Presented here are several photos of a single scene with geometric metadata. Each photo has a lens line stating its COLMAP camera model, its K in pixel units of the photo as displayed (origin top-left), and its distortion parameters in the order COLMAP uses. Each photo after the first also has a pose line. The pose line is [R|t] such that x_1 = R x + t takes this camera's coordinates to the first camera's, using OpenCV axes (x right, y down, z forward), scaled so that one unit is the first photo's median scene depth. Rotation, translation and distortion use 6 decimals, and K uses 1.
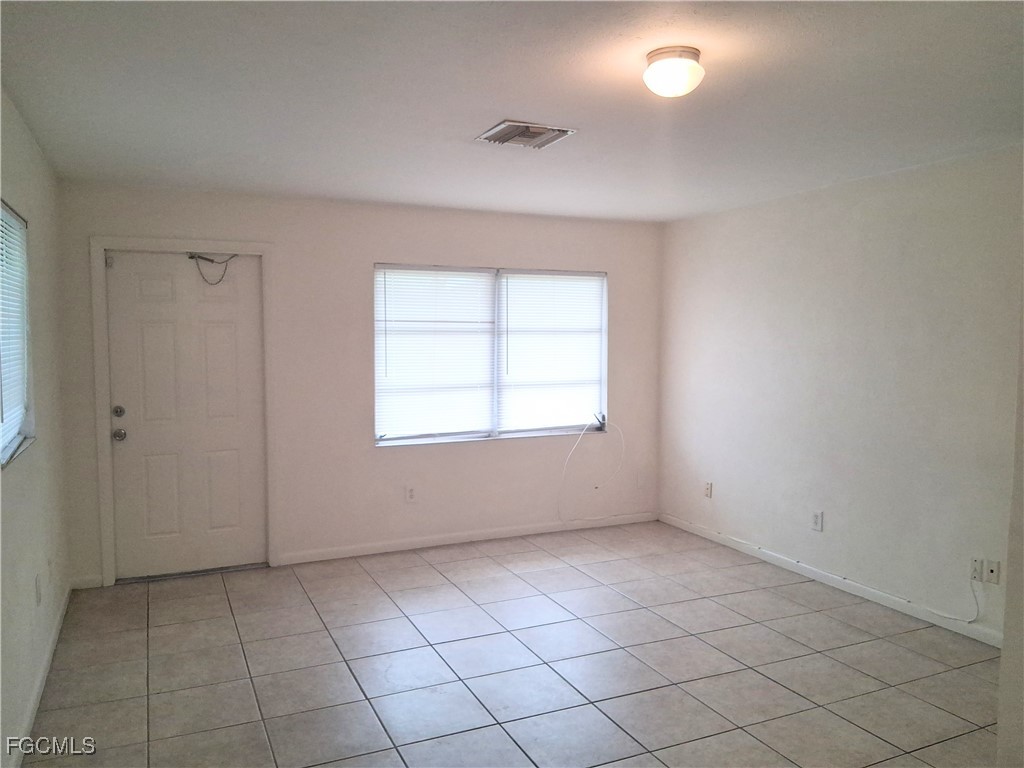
lens RADIAL K [[784.3, 0, 512.0], [0, 784.3, 384.0], [0, 0, 1]] dist [0.147392, -0.230935]
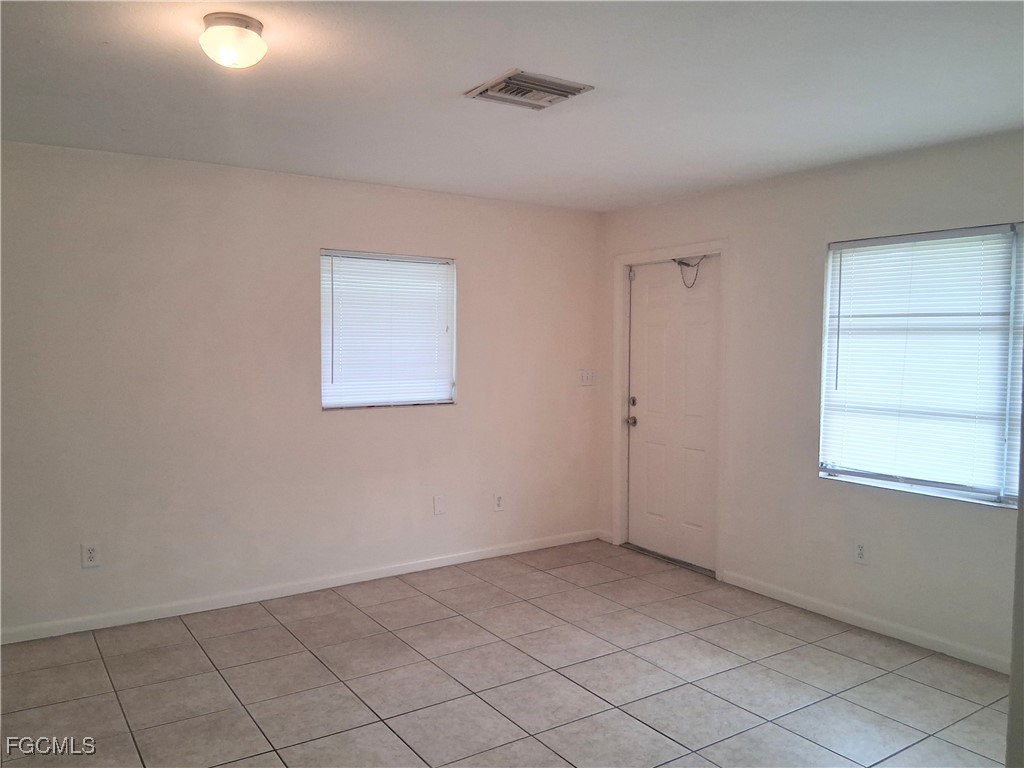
lens RADIAL K [[784.3, 0, 512.0], [0, 784.3, 384.0], [0, 0, 1]] dist [0.147392, -0.230935]
pose [[0.164580, 0.054785, -0.984841, 0.589537], [-0.071429, 0.996497, 0.043496, -0.027424], [0.983774, 0.063188, 0.167917, 0.592460]]
